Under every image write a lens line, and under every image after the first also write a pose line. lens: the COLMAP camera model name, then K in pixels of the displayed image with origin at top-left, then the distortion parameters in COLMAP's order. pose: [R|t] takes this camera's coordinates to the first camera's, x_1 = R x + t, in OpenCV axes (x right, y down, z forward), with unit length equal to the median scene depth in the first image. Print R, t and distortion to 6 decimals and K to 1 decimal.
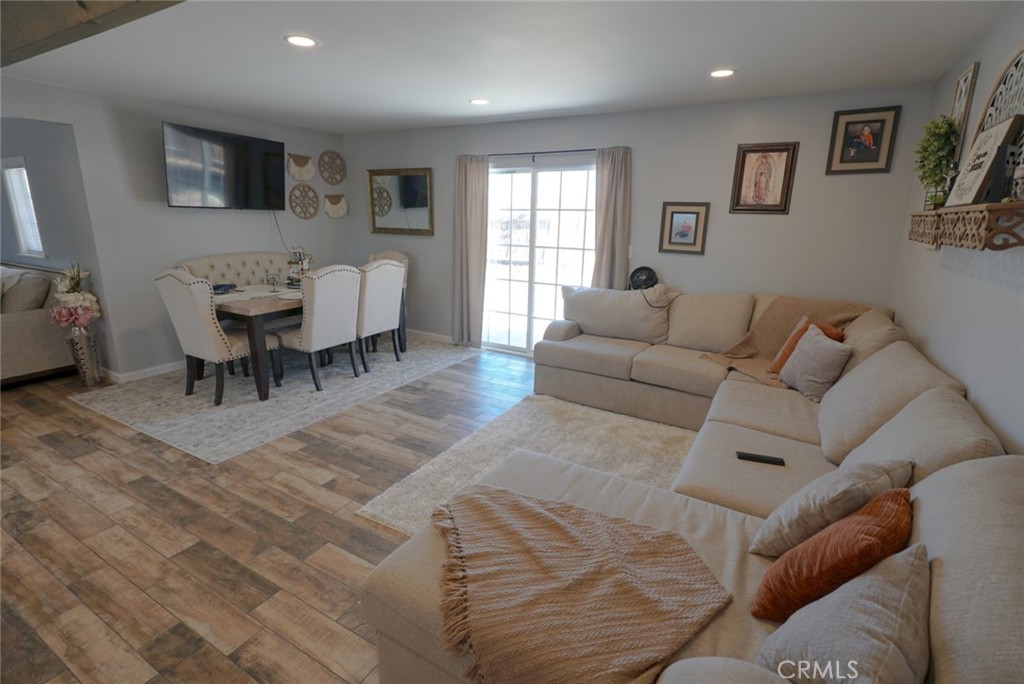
lens RADIAL K [[485.5, 0, 511.0], [0, 485.5, 338.9], [0, 0, 1]] dist [-0.003351, 0.000232]
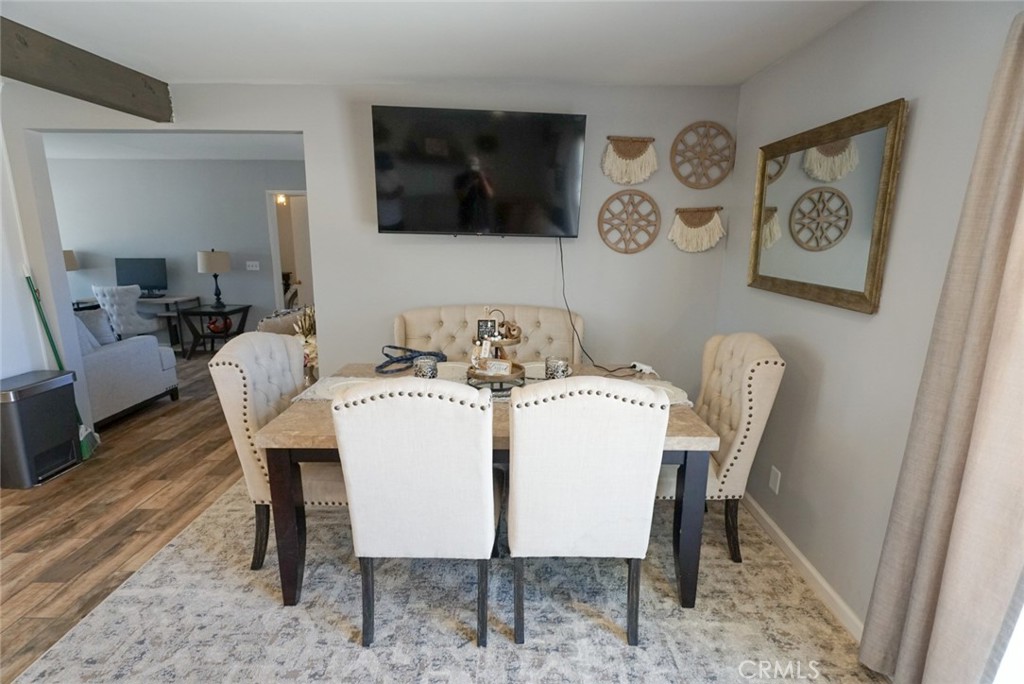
lens RADIAL K [[485.5, 0, 514.5], [0, 485.5, 337.9], [0, 0, 1]] dist [-0.003351, 0.000232]
pose [[0.501535, 0.171273, -0.848014, -0.003177], [-0.219542, 0.973318, 0.066739, -0.165582], [0.836818, 0.152703, 0.525754, 0.629799]]
